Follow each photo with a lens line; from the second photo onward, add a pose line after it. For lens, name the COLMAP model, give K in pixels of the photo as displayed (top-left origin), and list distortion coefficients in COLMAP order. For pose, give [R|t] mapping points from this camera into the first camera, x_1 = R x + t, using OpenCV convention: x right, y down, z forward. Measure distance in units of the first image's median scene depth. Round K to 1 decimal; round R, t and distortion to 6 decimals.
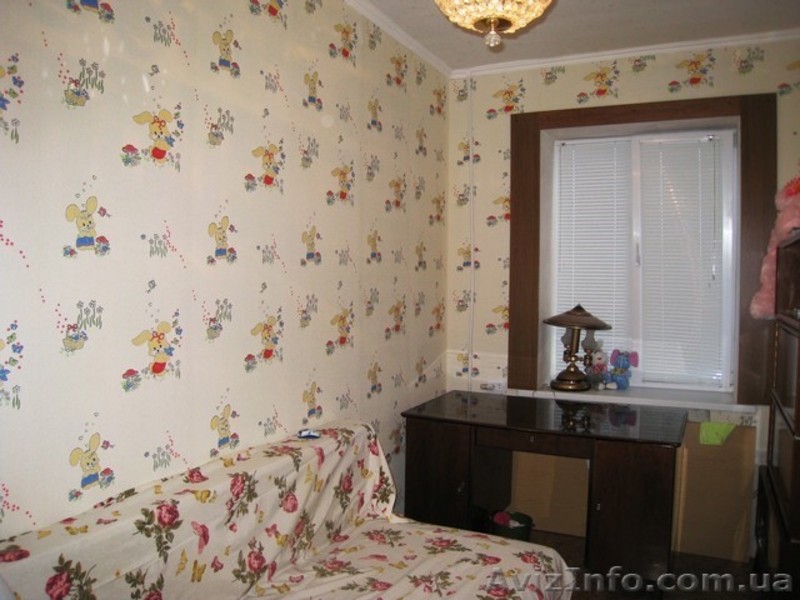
lens RADIAL K [[652.4, 0, 400.0], [0, 652.4, 300.0], [0, 0, 1]] dist [-0.000555, 0.005767]
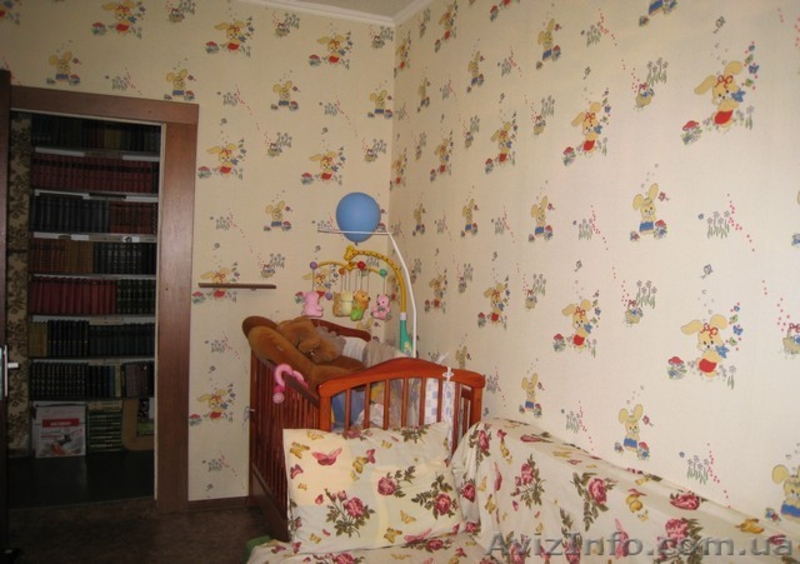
lens RADIAL K [[749.8, 0, 400.0], [0, 749.8, 282.0], [0, 0, 1]] dist [-0.002605, -0.008604]
pose [[-0.658651, 0.006444, -0.752421, 0.723919], [-0.064037, 0.995855, 0.064585, -0.050968], [0.749719, 0.090722, -0.655509, 1.502104]]
